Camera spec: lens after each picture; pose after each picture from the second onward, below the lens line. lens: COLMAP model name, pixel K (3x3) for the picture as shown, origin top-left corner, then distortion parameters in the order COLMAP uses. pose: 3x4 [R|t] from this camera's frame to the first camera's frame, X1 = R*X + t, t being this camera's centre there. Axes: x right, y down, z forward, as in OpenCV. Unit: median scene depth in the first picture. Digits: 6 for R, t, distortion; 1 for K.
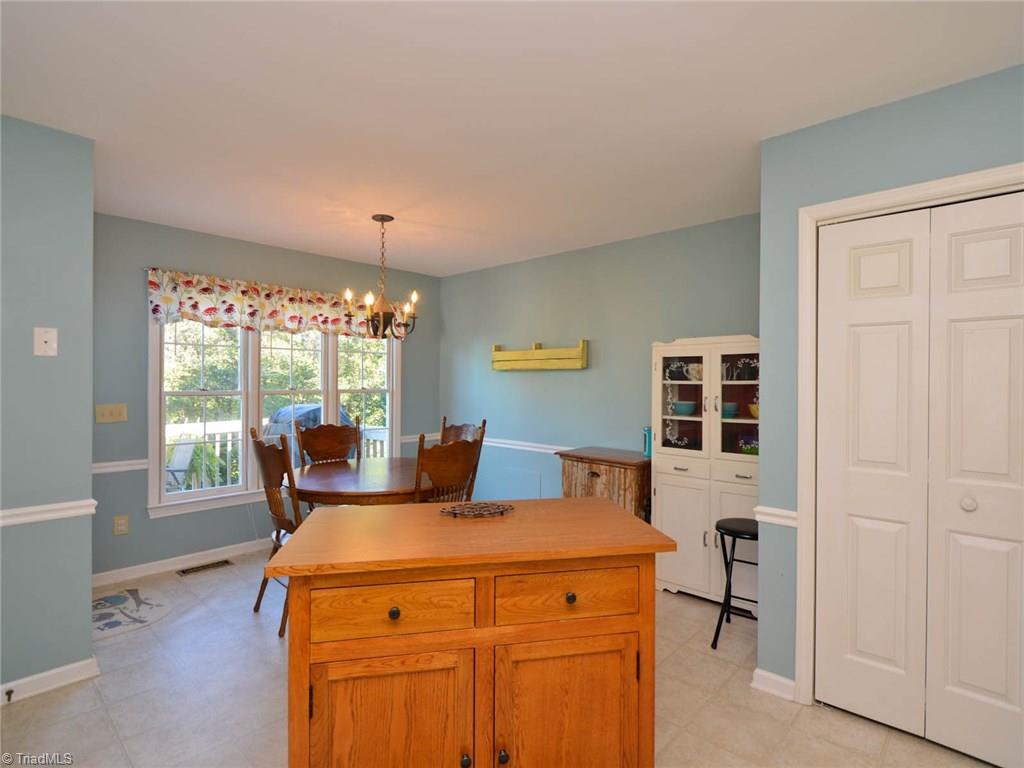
lens RADIAL K [[525.1, 0, 533.9], [0, 525.1, 385.1], [0, 0, 1]] dist [0.003603, -0.000307]
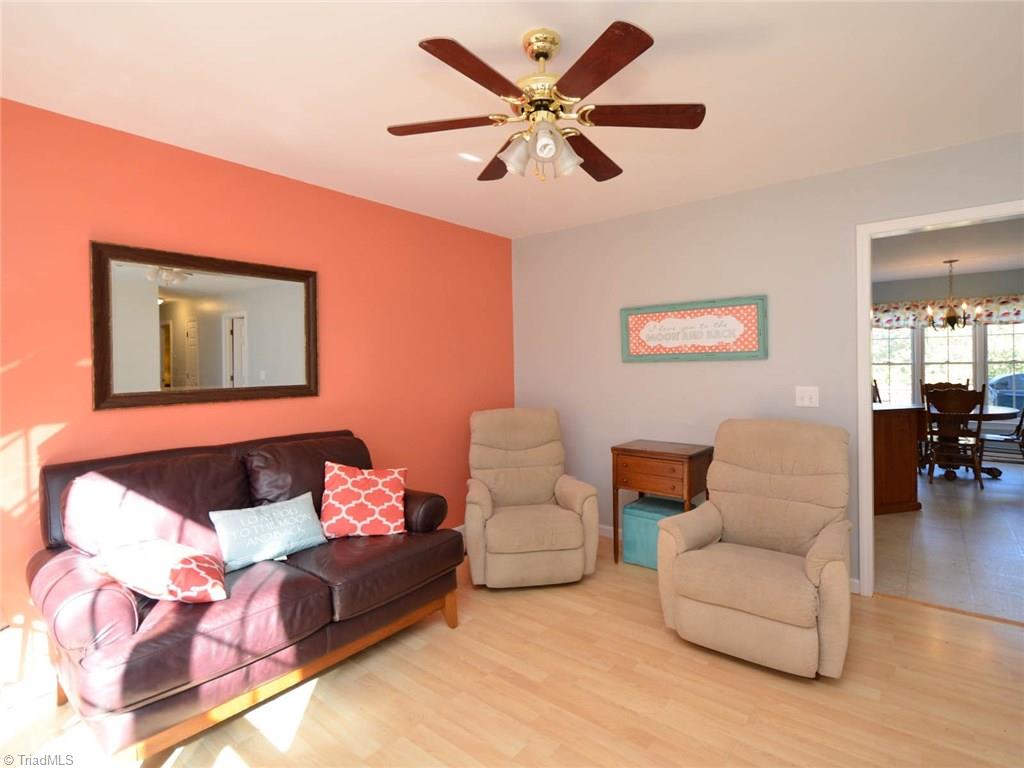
lens RADIAL K [[512.2, 0, 525.8], [0, 512.2, 370.4], [0, 0, 1]] dist [0.002587, -0.004803]
pose [[0.057489, 0.008946, -0.998306, 1.271091], [0.013331, 0.999864, 0.009728, 0.003441], [0.998257, -0.013868, 0.057362, -0.473856]]
